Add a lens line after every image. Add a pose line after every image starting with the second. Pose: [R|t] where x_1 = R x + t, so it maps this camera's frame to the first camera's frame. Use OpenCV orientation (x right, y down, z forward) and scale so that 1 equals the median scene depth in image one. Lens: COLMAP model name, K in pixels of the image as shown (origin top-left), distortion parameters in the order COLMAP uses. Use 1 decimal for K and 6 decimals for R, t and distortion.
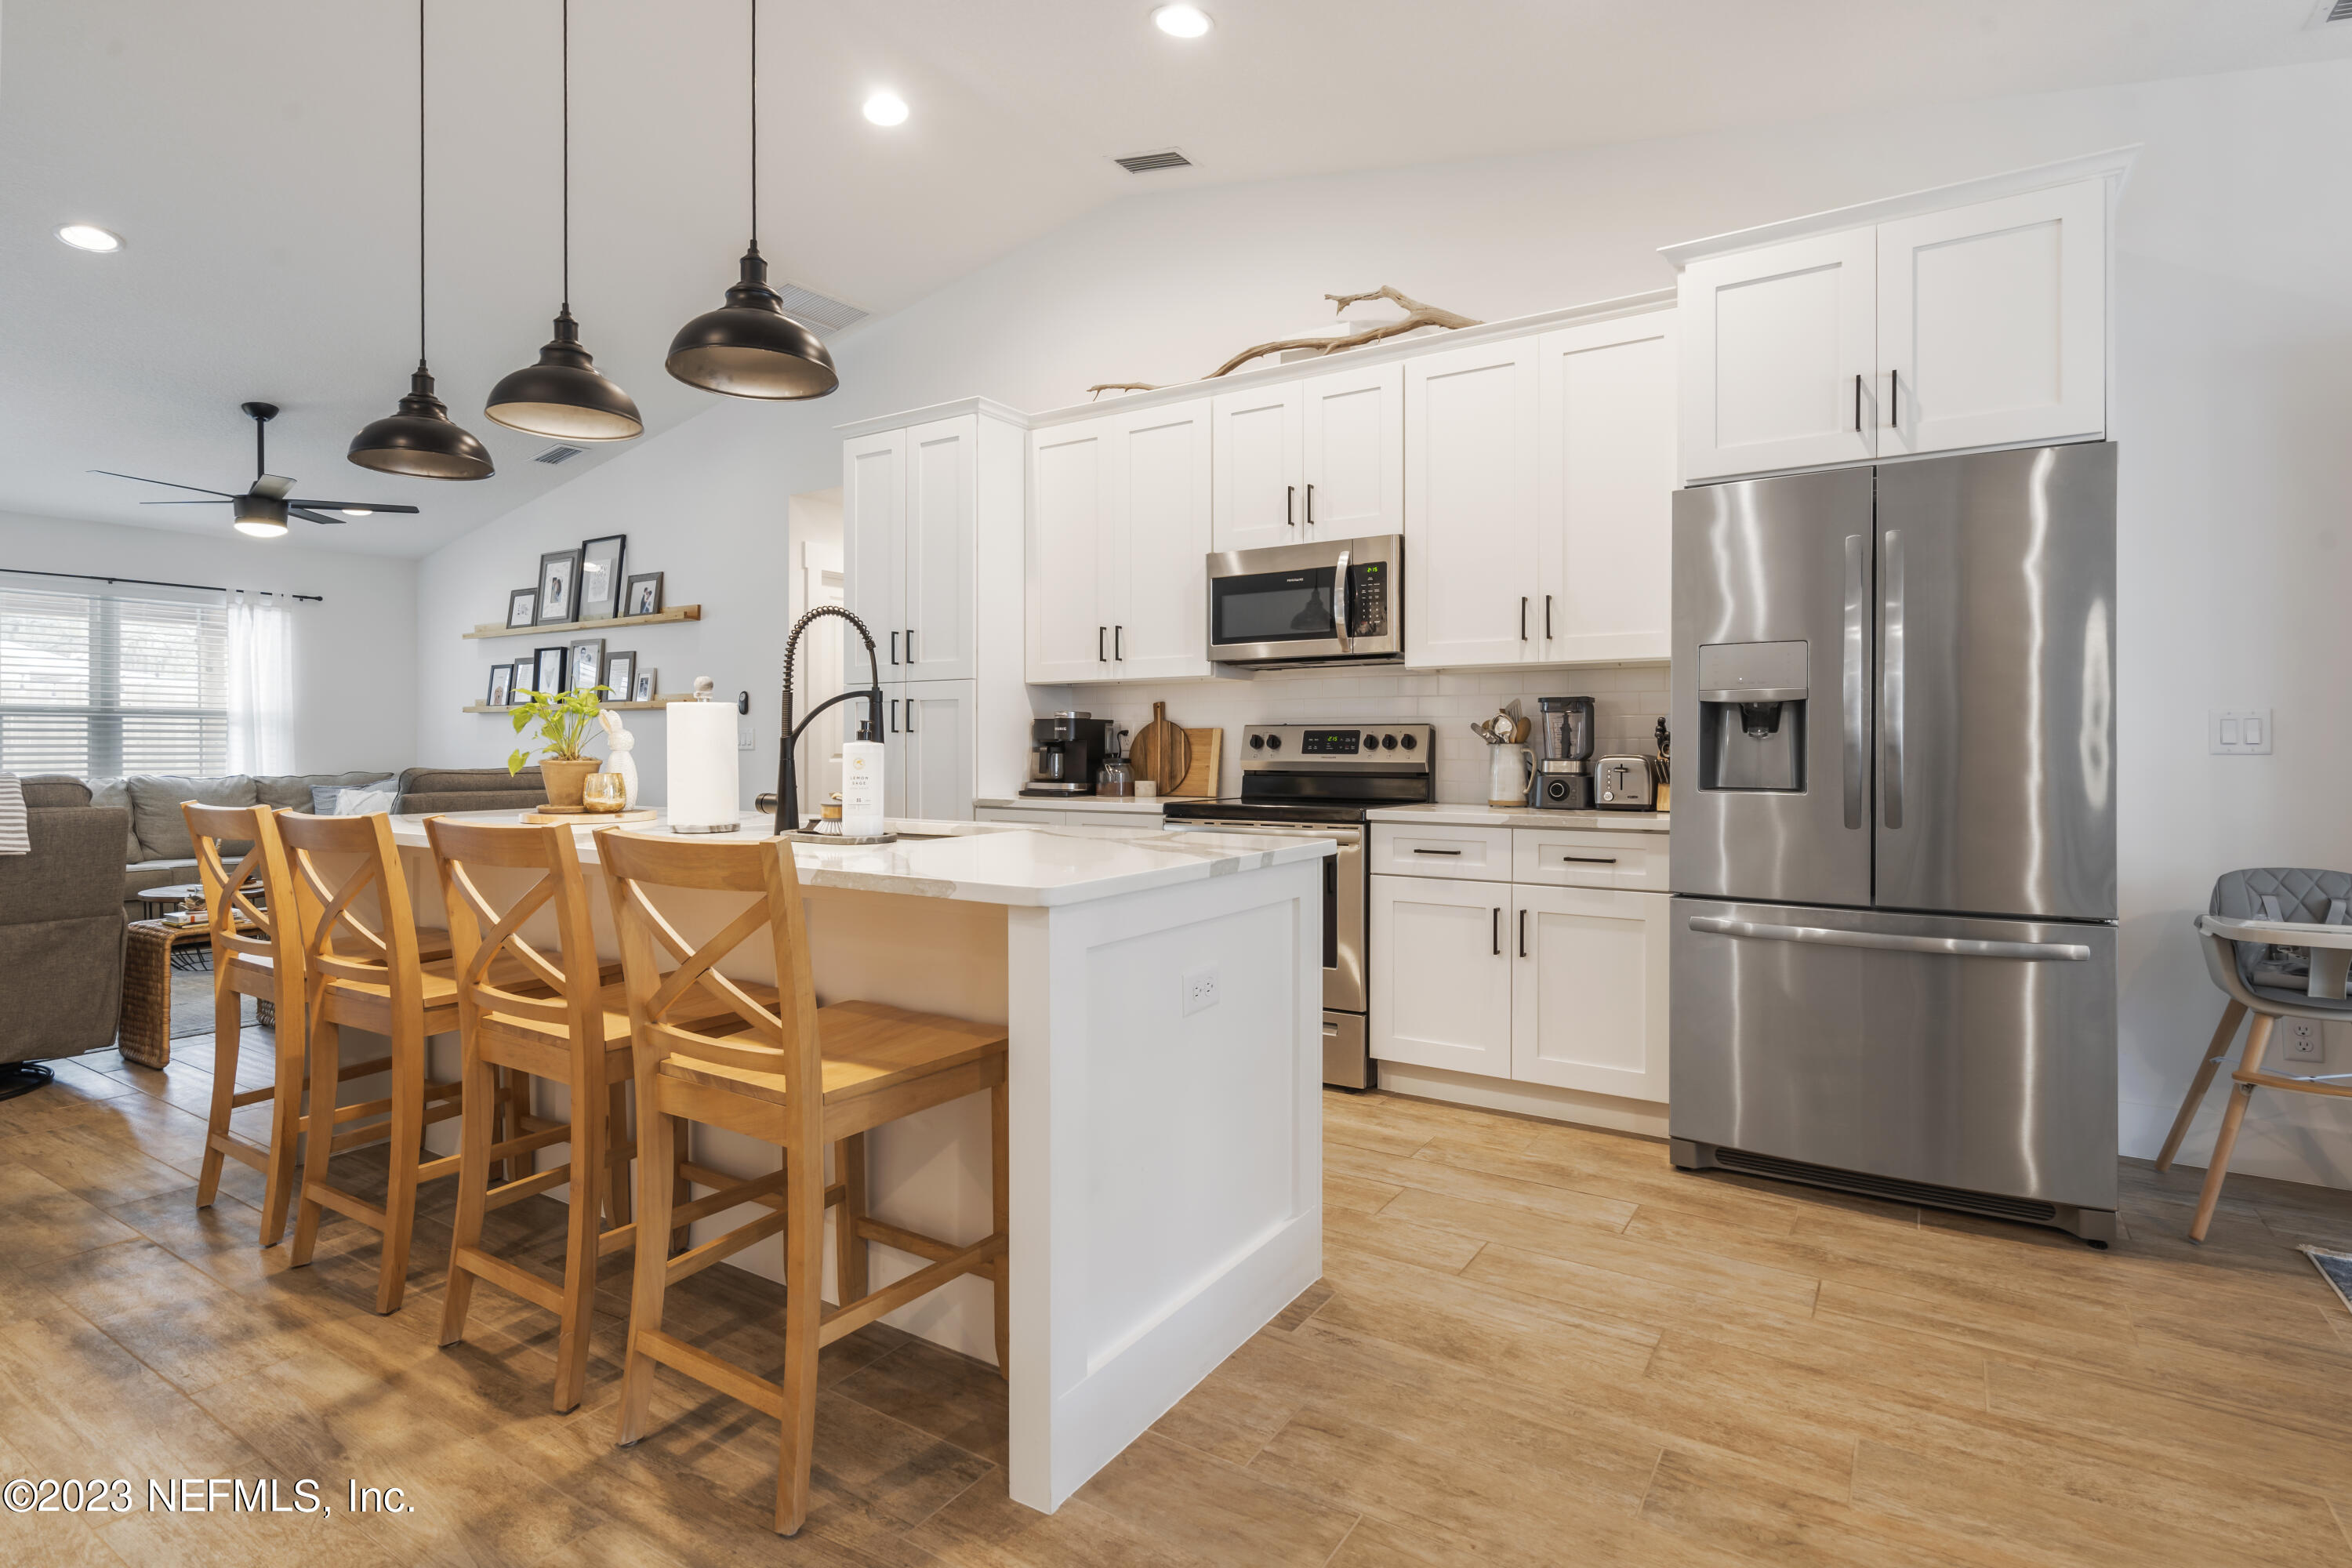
lens RADIAL K [[1178.2, 0, 1199.7], [0, 1178.2, 752.6], [0, 0, 1]] dist [0.004895, -0.000344]
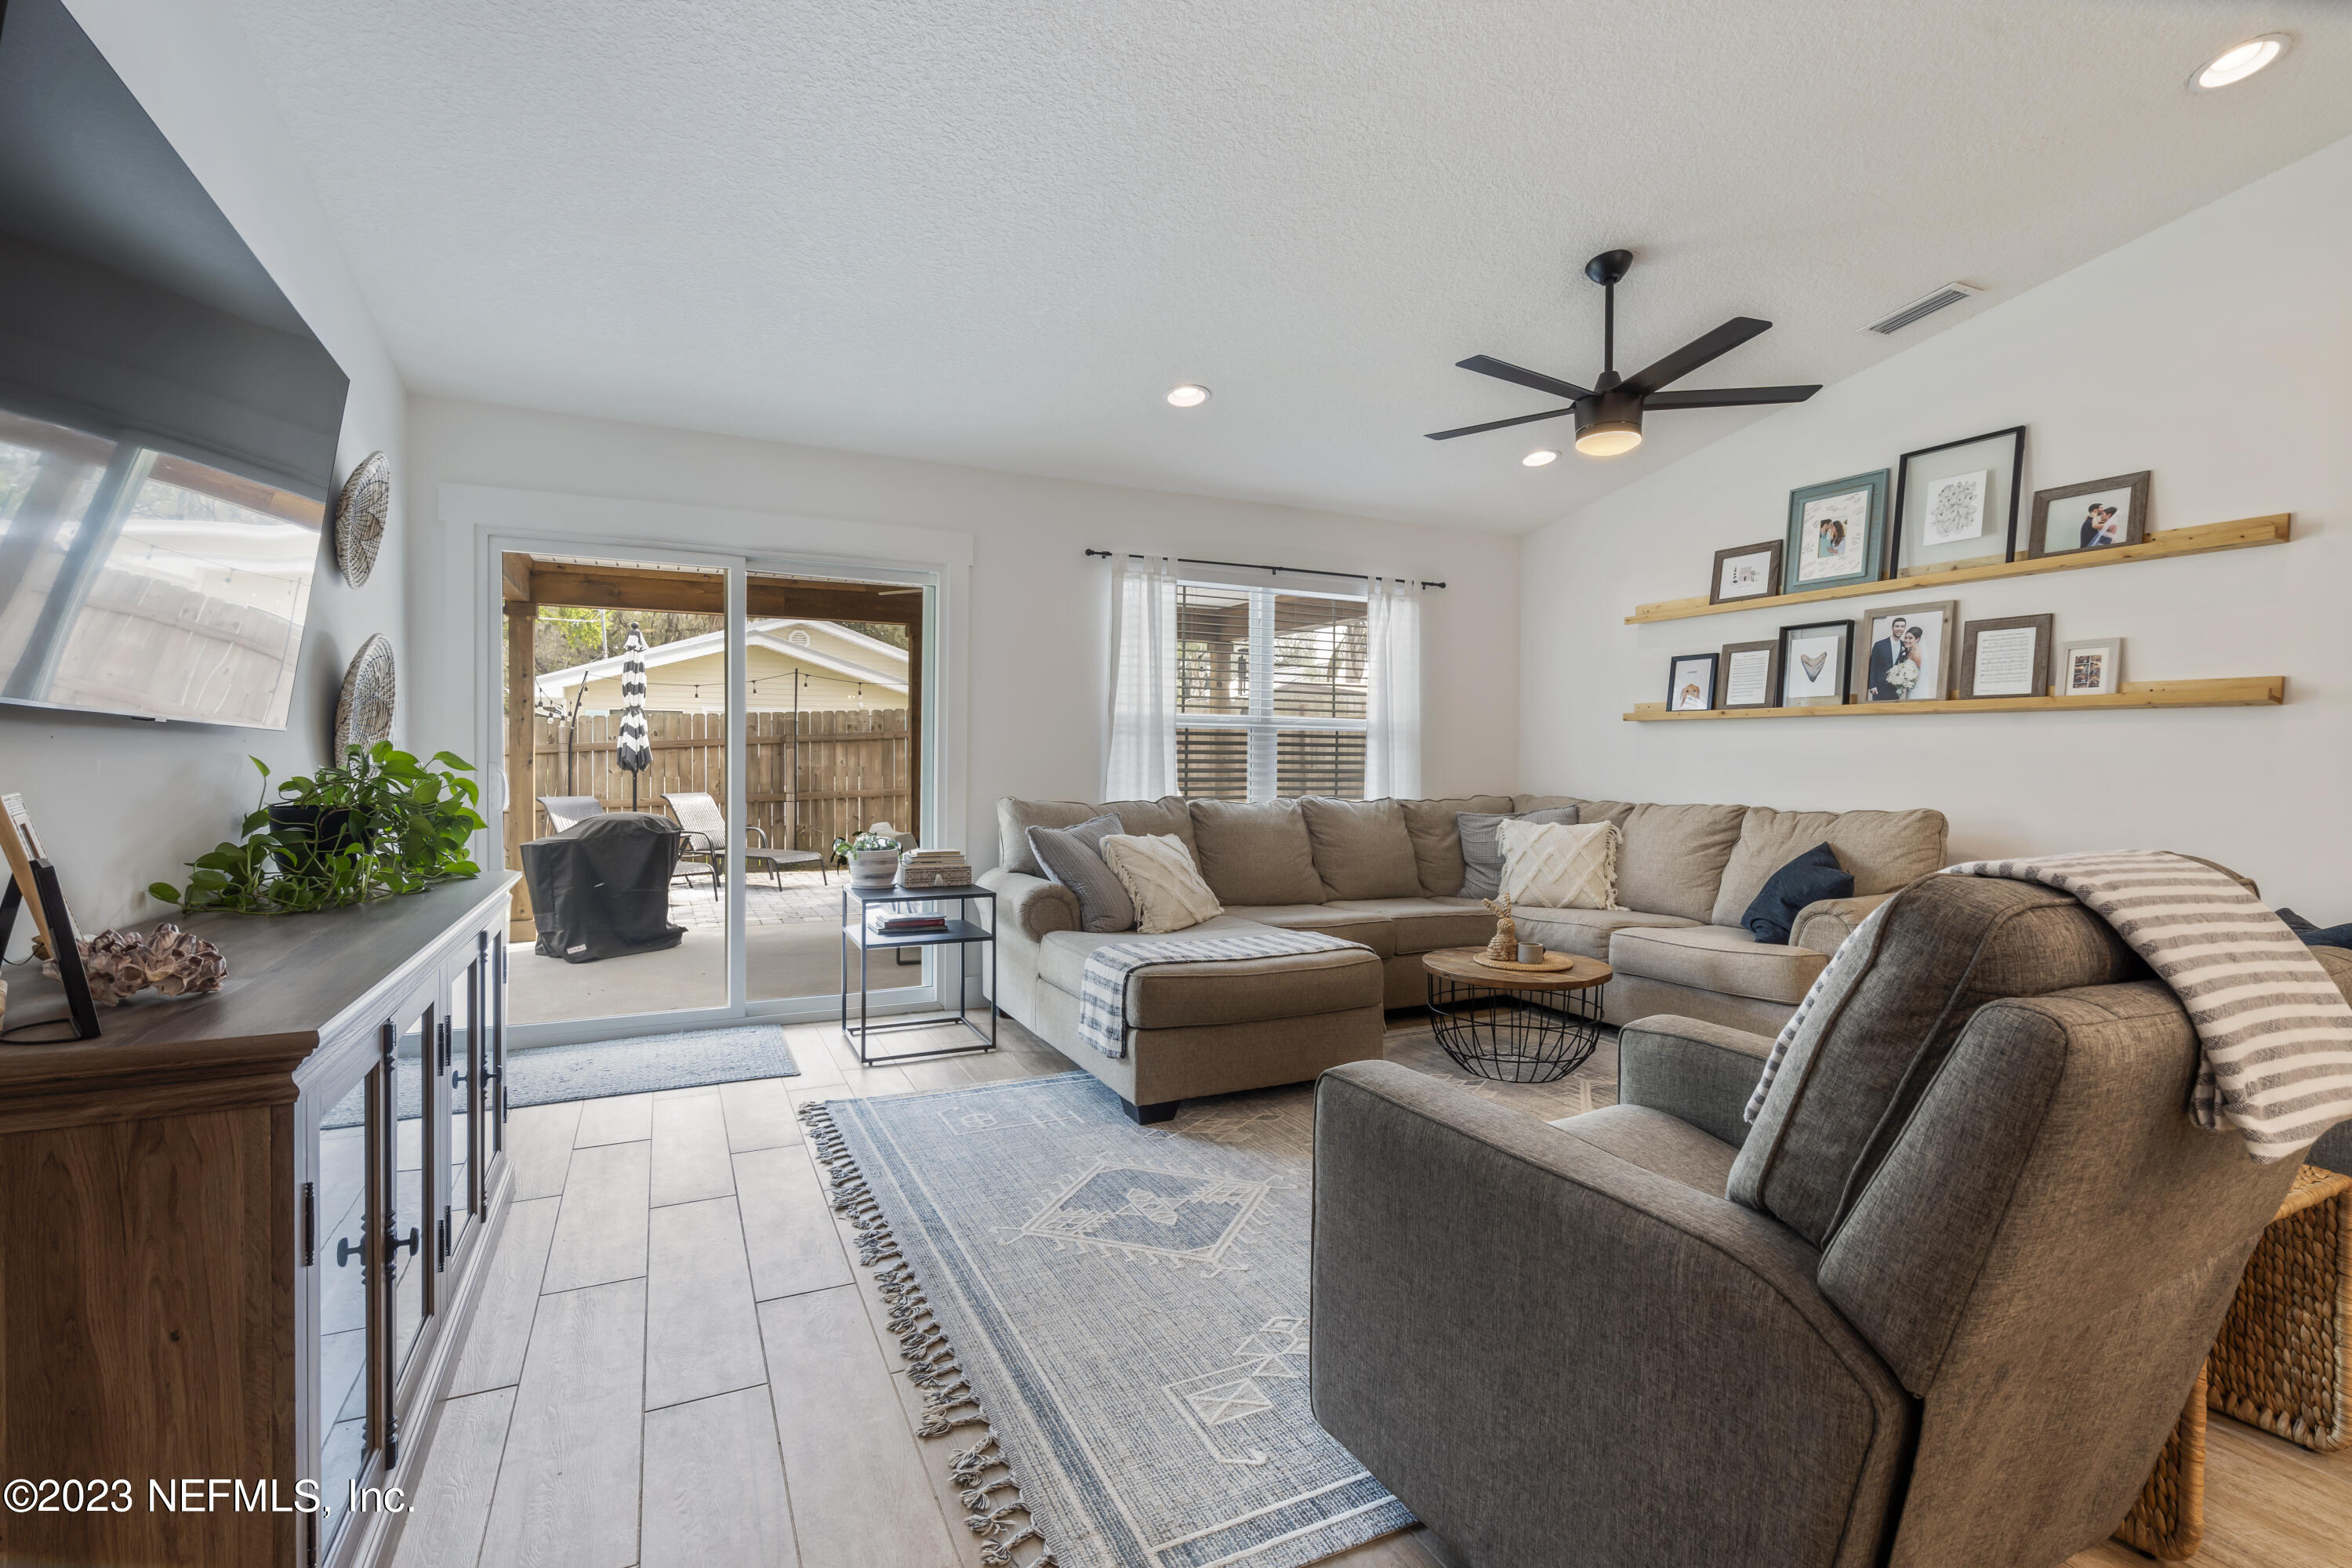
lens RADIAL K [[1078.6, 0, 1166.5], [0, 1078.6, 781.4], [0, 0, 1]] dist [0.002306, -0.000926]
pose [[0.856310, 0.017596, -0.516162, -0.832665], [-0.013967, 0.999843, 0.010913, 0.001443], [0.516273, -0.002136, 0.856421, 0.409788]]
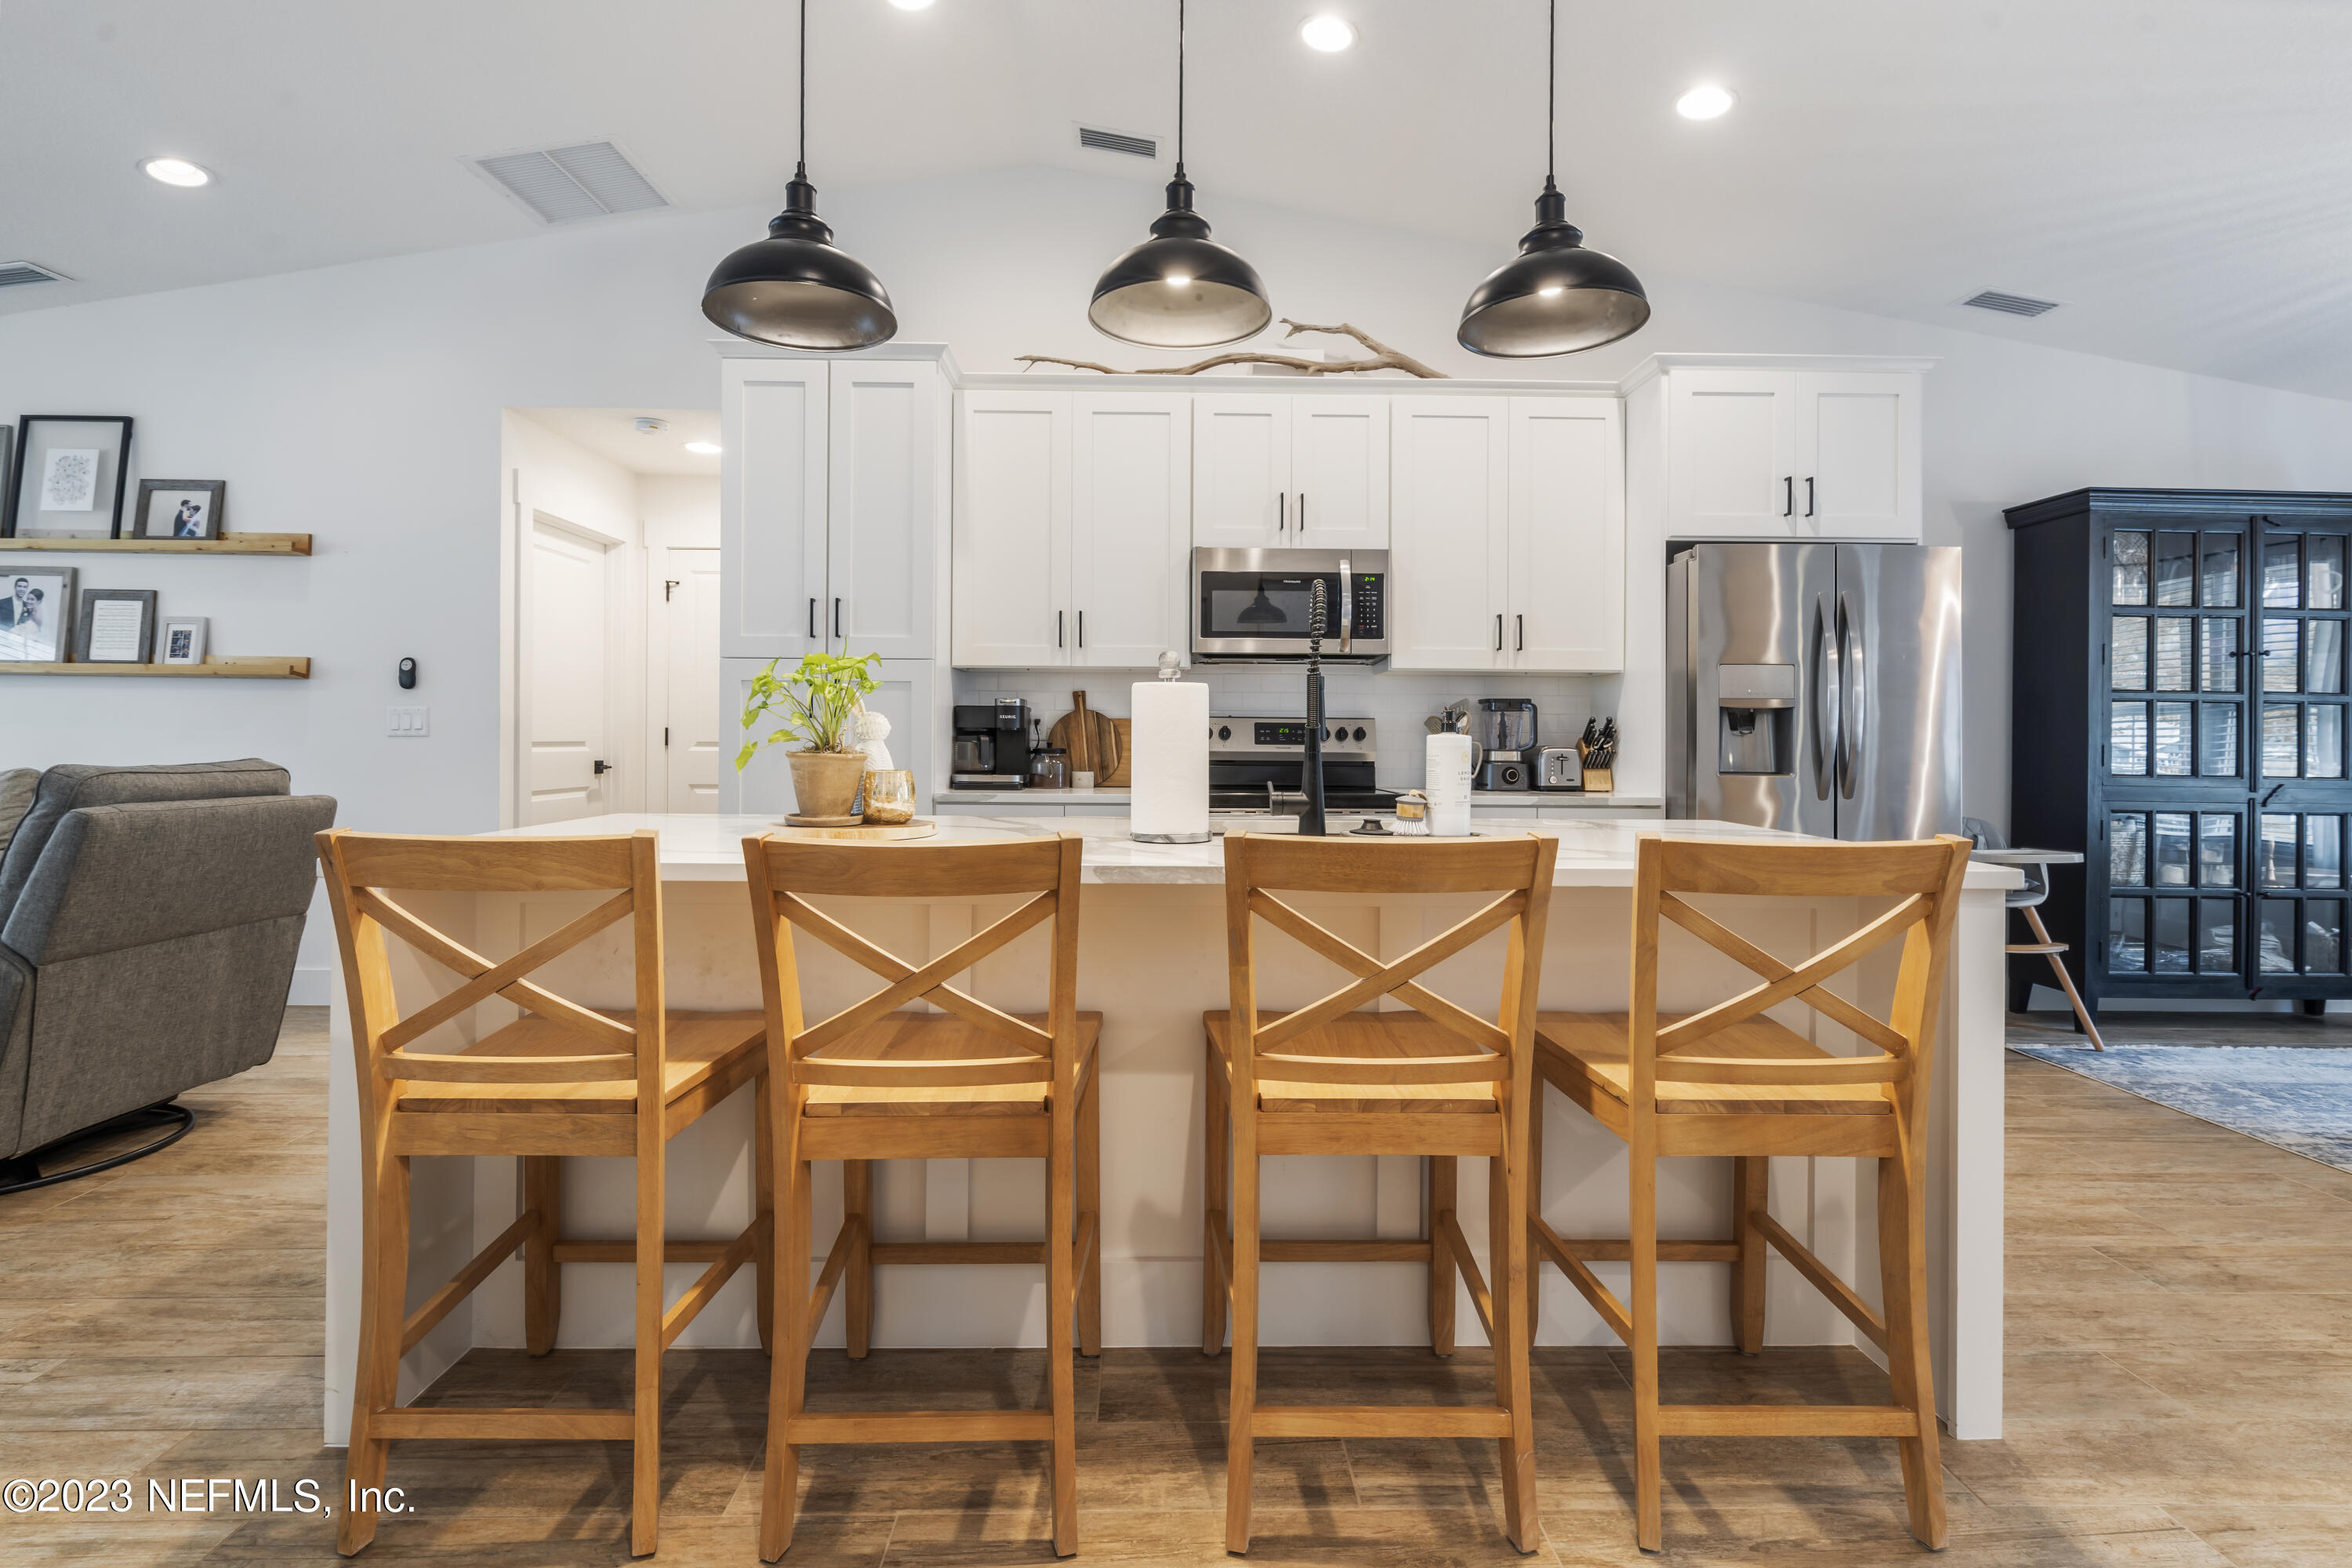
lens RADIAL K [[1078.6, 0, 1179.3], [0, 1078.6, 743.8], [0, 0, 1]] dist [0.002306, -0.000926]
pose [[0.831297, 0.003124, 0.555820, -0.477467], [-0.004045, 0.999992, 0.000430, 0.000345], [-0.555814, -0.002606, 0.831302, 0.212987]]
